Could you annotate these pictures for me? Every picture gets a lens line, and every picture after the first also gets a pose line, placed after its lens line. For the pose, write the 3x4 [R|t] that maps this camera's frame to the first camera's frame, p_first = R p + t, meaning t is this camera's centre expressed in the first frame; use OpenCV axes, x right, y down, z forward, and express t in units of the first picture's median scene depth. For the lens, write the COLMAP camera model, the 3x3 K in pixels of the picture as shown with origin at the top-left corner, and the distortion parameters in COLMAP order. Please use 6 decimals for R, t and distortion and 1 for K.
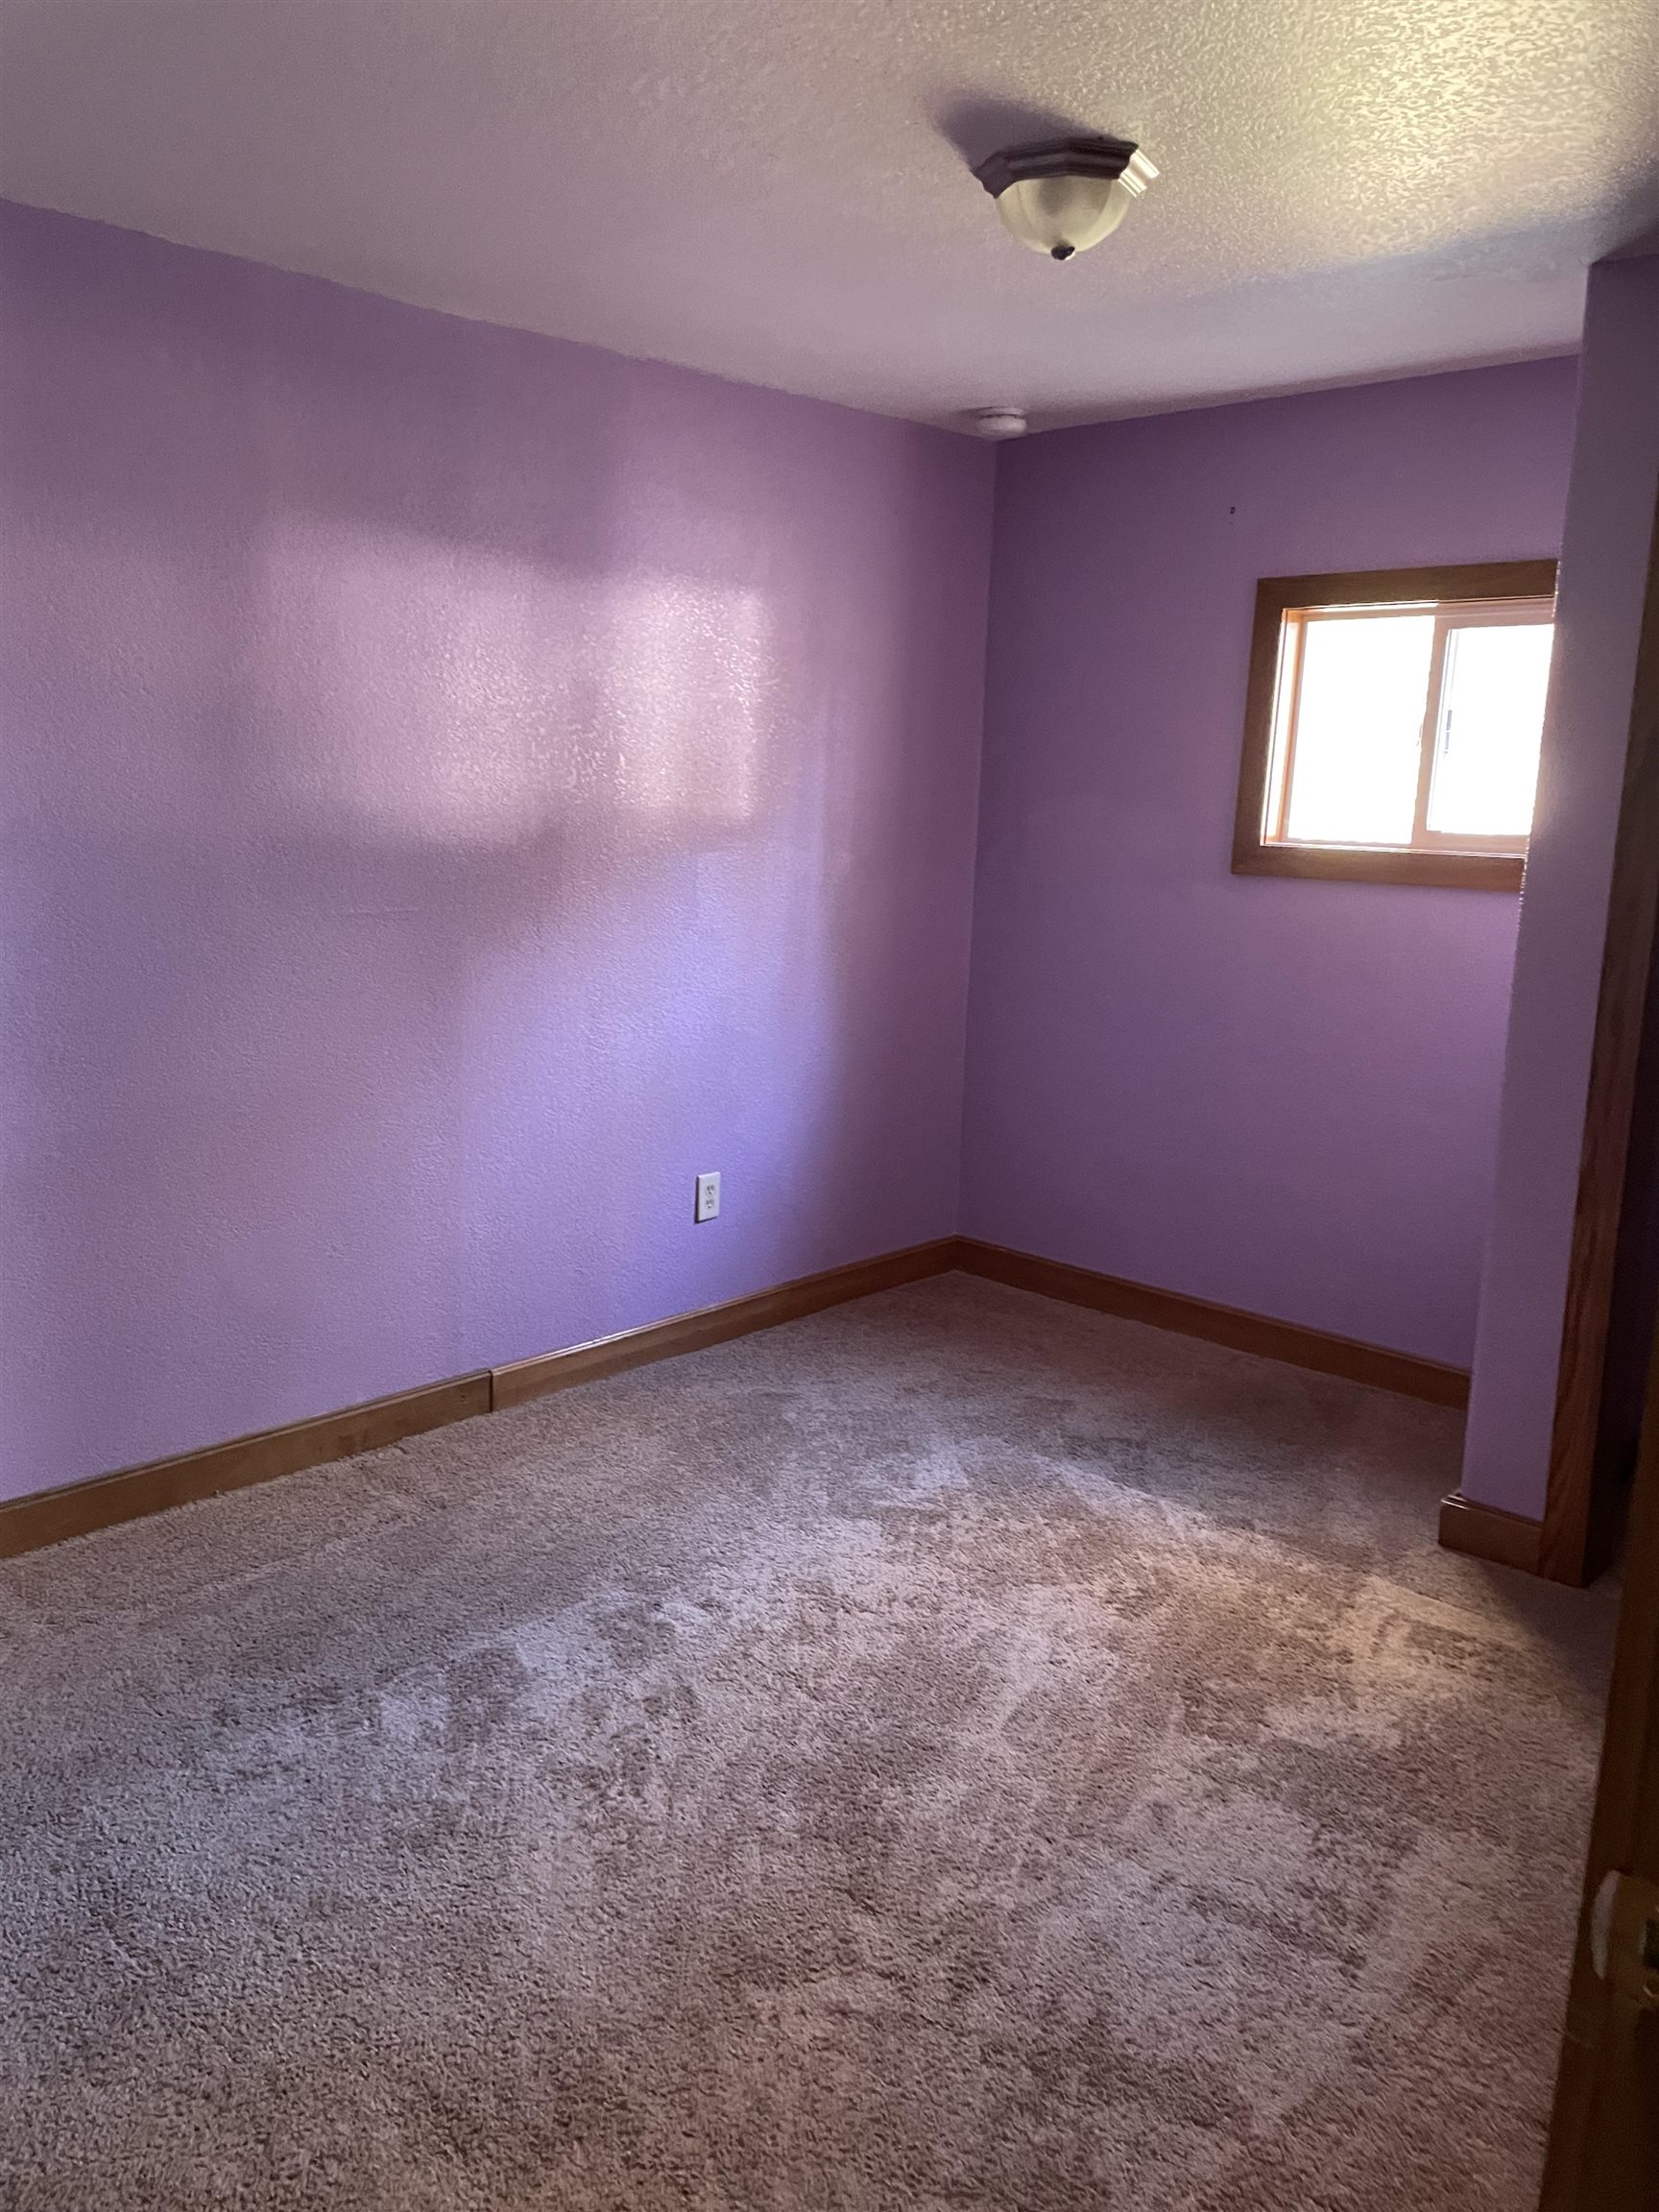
lens RADIAL K [[1664.2, 0, 826.9], [0, 1664.2, 1107.5], [0, 0, 1]] dist [0.062772, -0.038240]
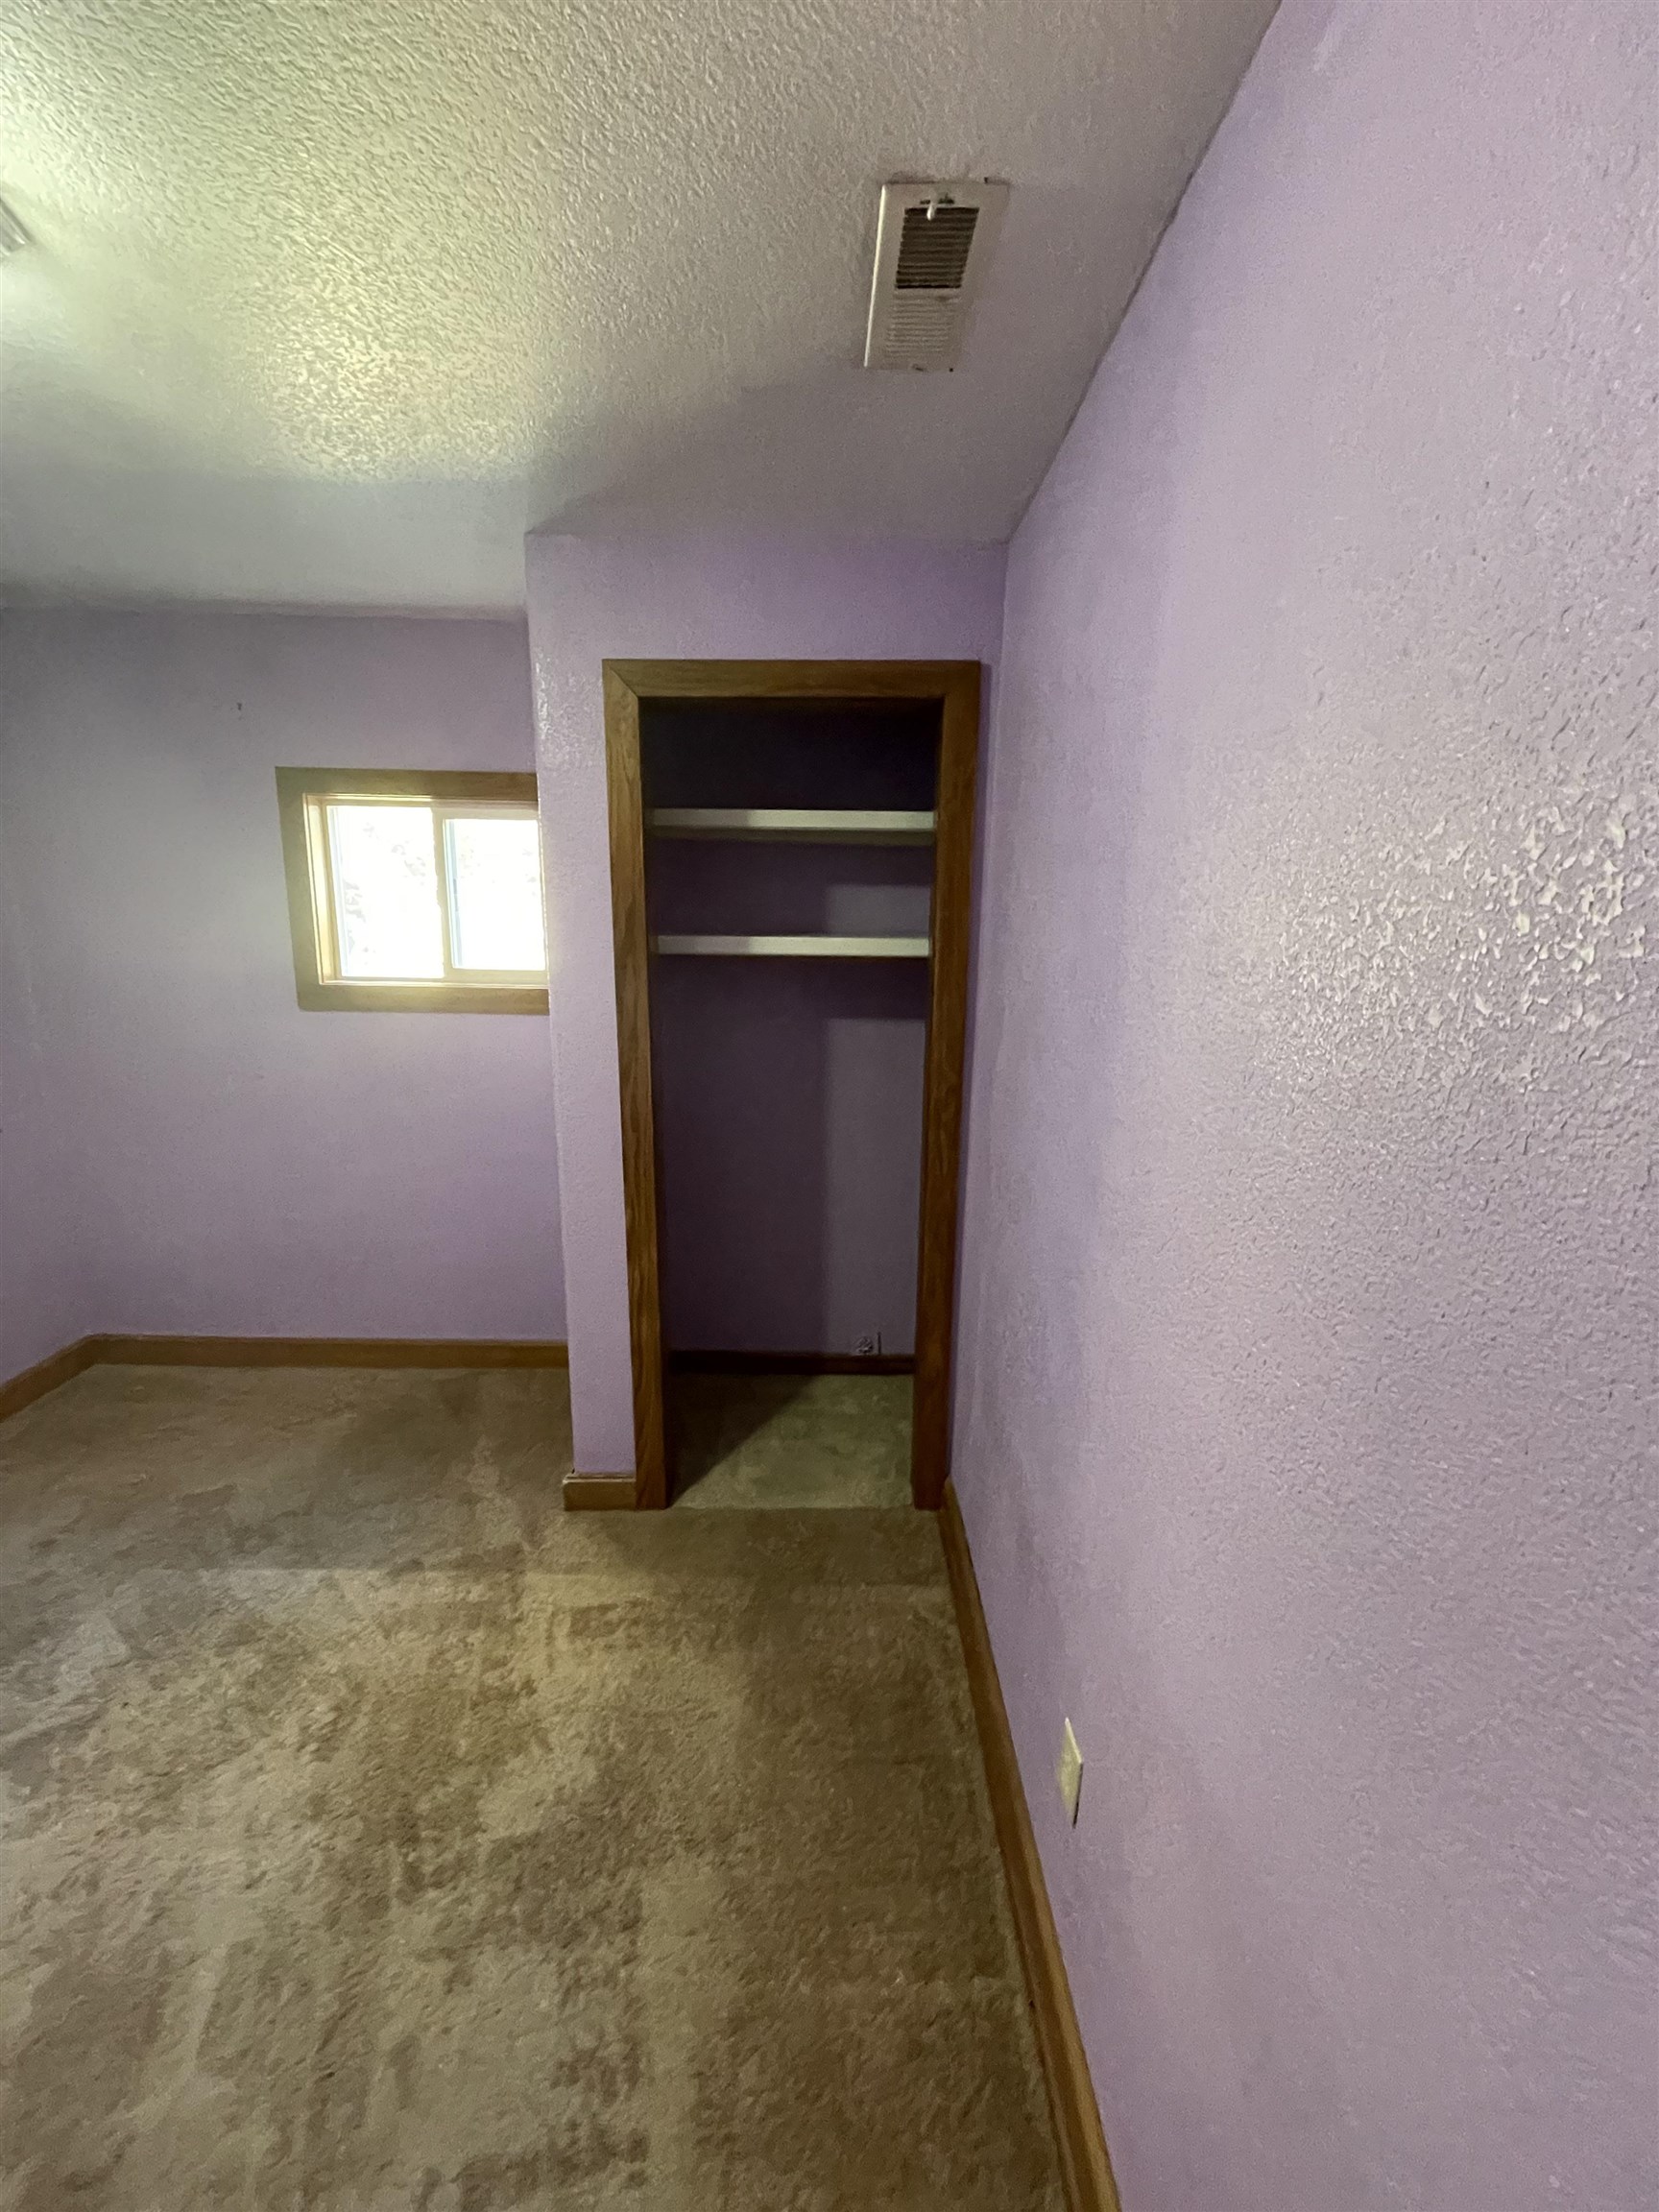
lens RADIAL K [[896.4, 0, 830.4], [0, 896.4, 1096.3], [0, 0, 1]] dist [-0.007144, -0.000118]
pose [[0.719552, -0.161372, 0.675429, 0.096514], [0.141309, 0.986301, 0.085104, -0.107744], [-0.679909, 0.034208, 0.732498, 0.358278]]
